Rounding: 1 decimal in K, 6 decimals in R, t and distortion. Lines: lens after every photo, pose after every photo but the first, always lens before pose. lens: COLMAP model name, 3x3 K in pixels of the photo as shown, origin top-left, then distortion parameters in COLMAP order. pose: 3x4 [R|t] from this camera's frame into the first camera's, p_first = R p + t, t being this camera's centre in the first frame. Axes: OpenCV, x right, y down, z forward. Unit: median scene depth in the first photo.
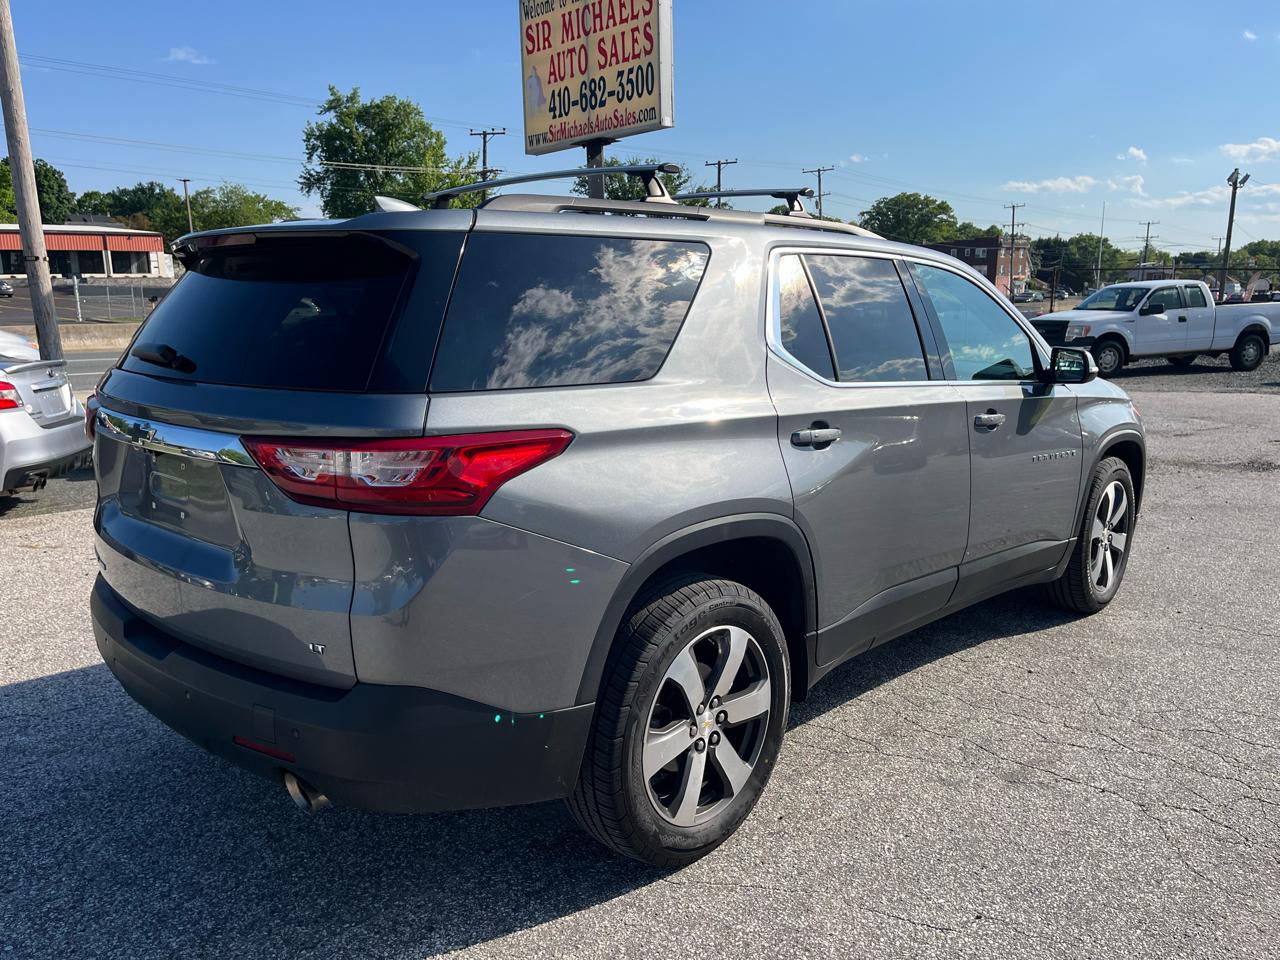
lens RADIAL K [[966.7, 0, 640.0], [0, 966.7, 480.0], [0, 0, 1]] dist [0.121504, -0.164902]
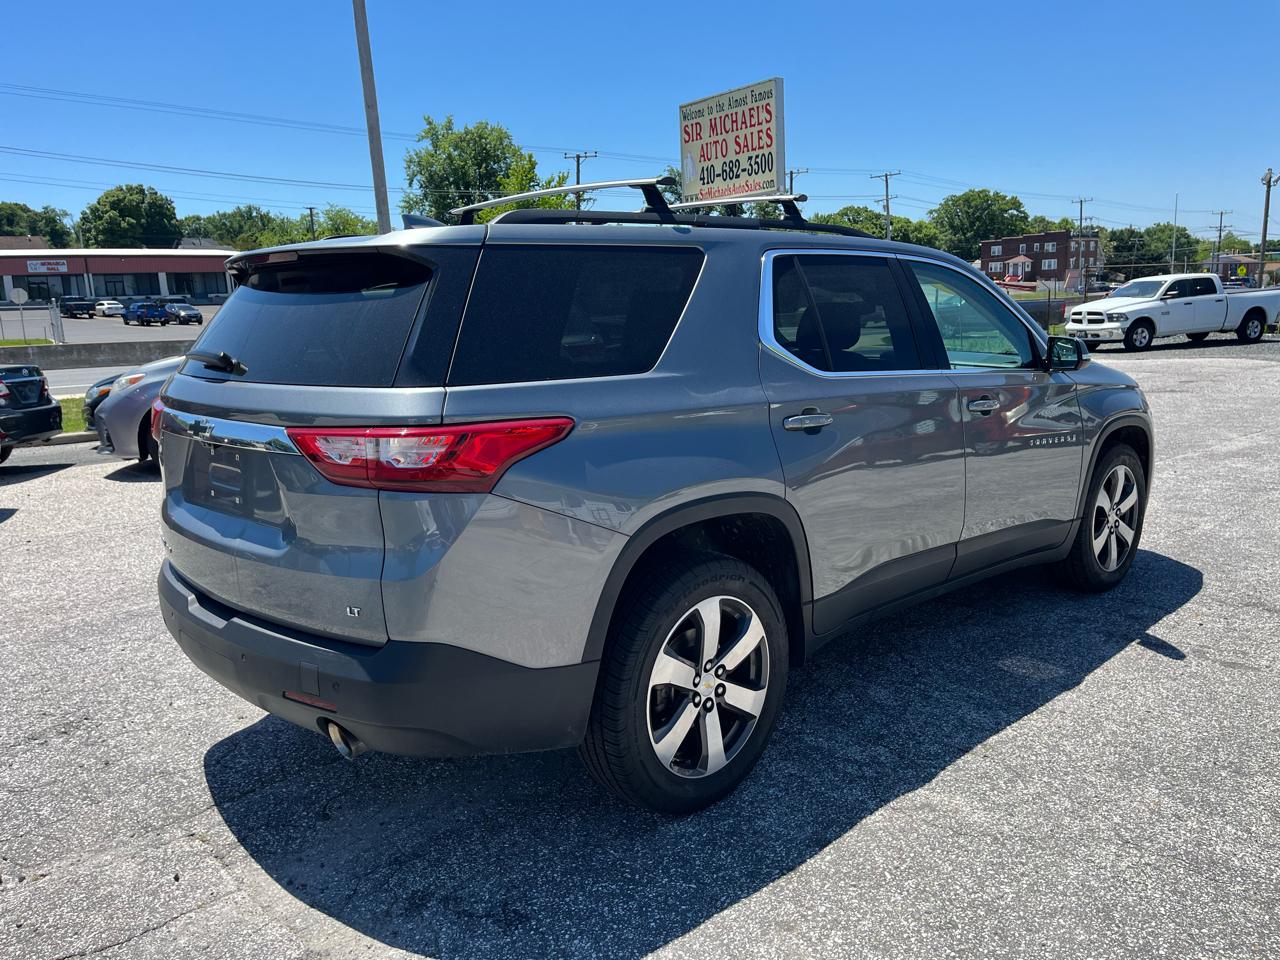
lens RADIAL K [[1063.7, 0, 625.2], [0, 1063.7, 476.3], [0, 0, 1]] dist [0.310352, -0.636755]
pose [[0.997461, -0.020029, -0.068340, -0.103472], [0.018205, 0.999464, -0.027210, 0.135242], [0.068848, 0.025897, 0.997291, -0.705845]]
